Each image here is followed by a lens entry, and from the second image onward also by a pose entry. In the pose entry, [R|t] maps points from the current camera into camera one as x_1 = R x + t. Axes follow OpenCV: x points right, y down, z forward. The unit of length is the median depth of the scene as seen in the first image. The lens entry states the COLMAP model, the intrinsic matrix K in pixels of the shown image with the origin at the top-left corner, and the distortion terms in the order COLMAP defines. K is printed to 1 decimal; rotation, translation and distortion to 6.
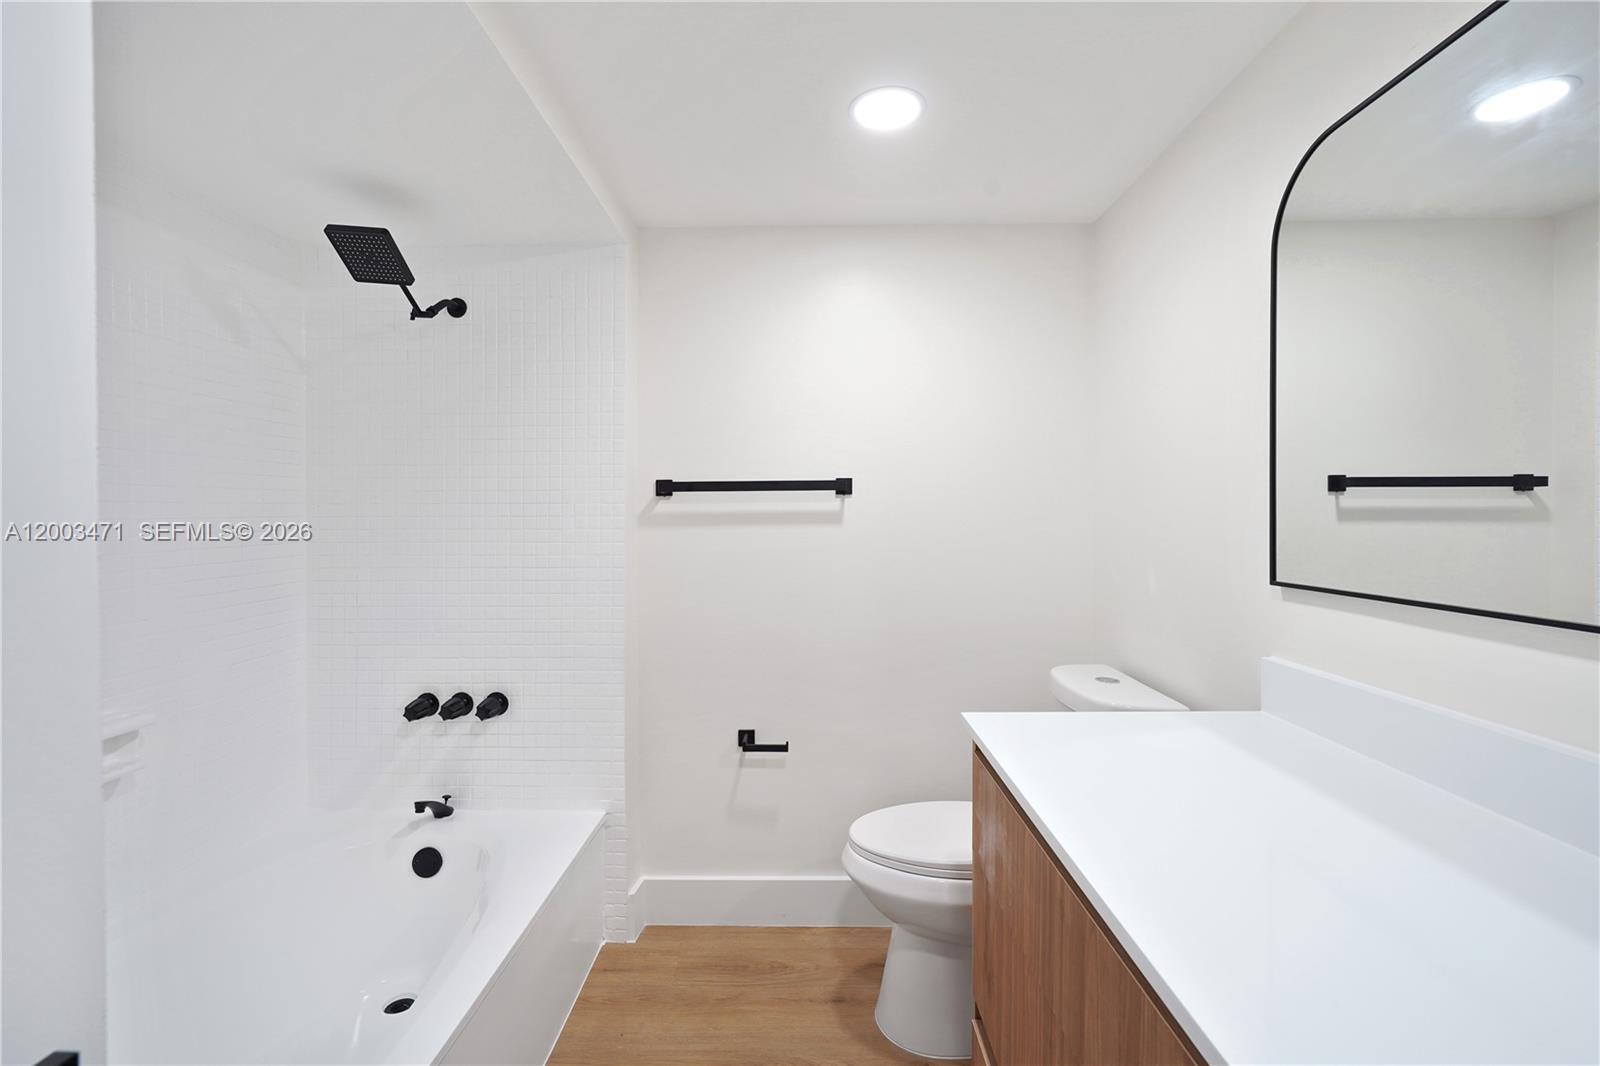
lens RADIAL K [[708.3, 0, 797.6], [0, 708.3, 527.0], [0, 0, 1]] dist [-0.001532, -0.000062]
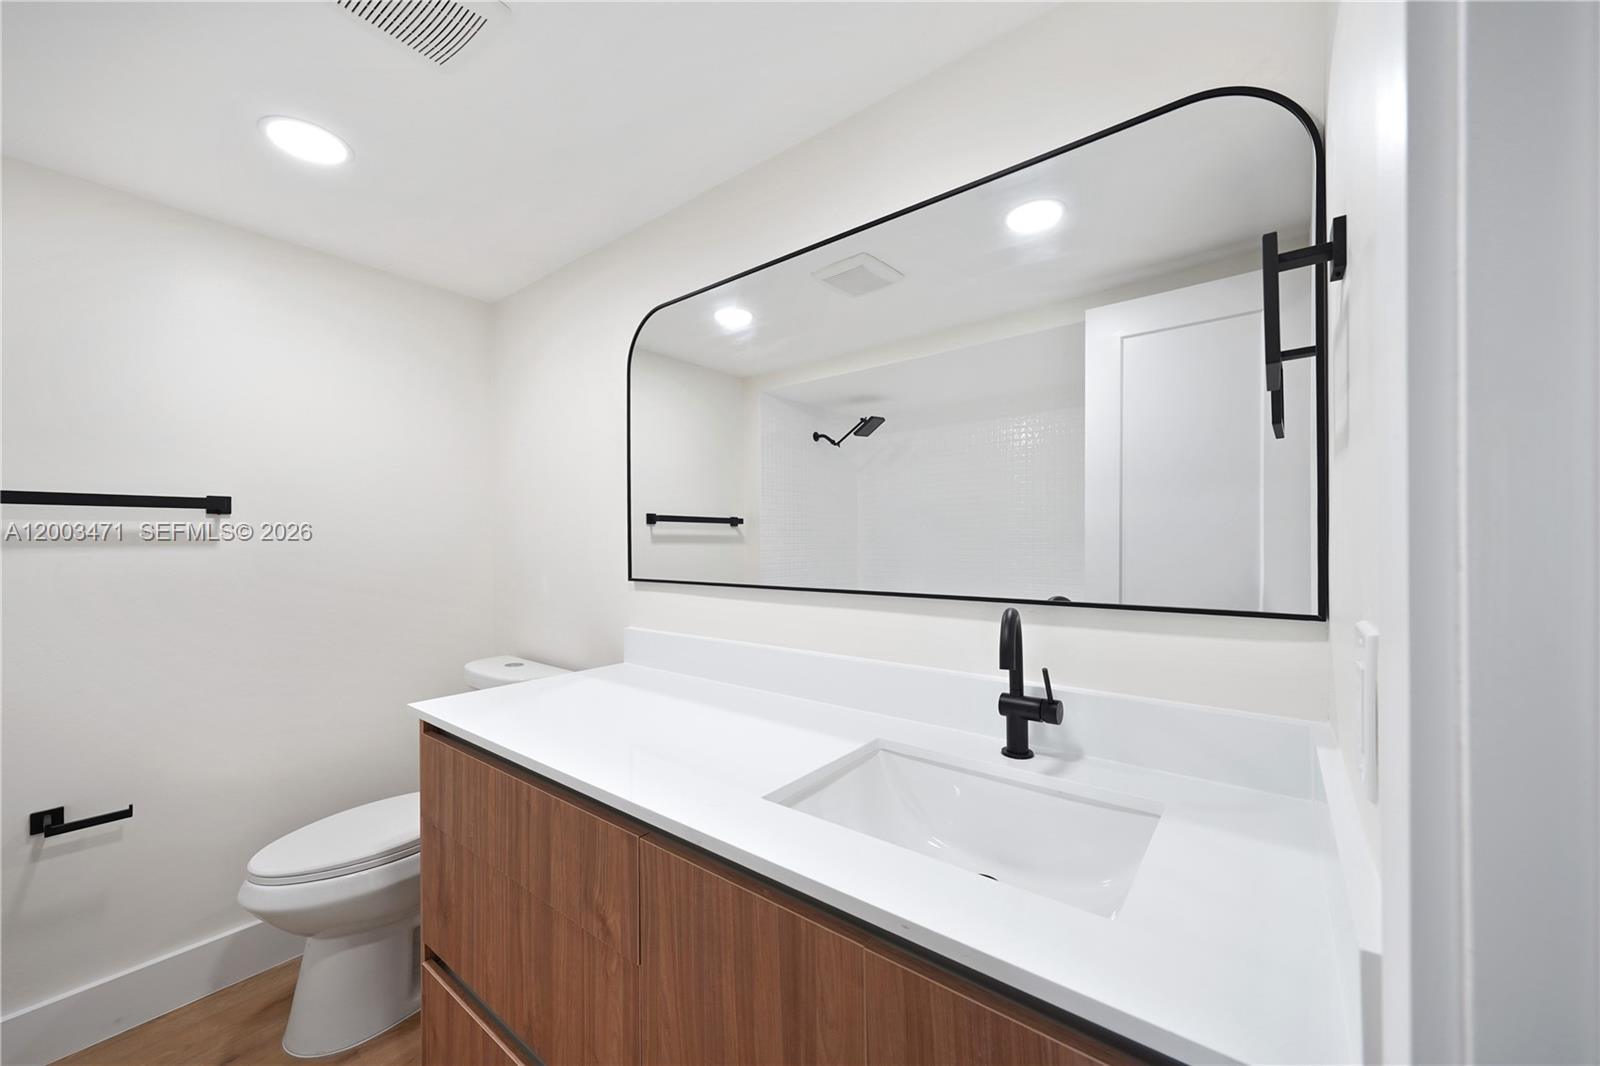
lens RADIAL K [[629.0, 0, 800.0], [0, 629.0, 533.0], [0, 0, 1]] dist [-0.000609, -0.000020]
pose [[0.606466, 0.013974, 0.794986, -0.155346], [0.013300, 0.999527, -0.027715, 0.013820], [-0.794998, 0.027382, 0.605994, -0.110606]]
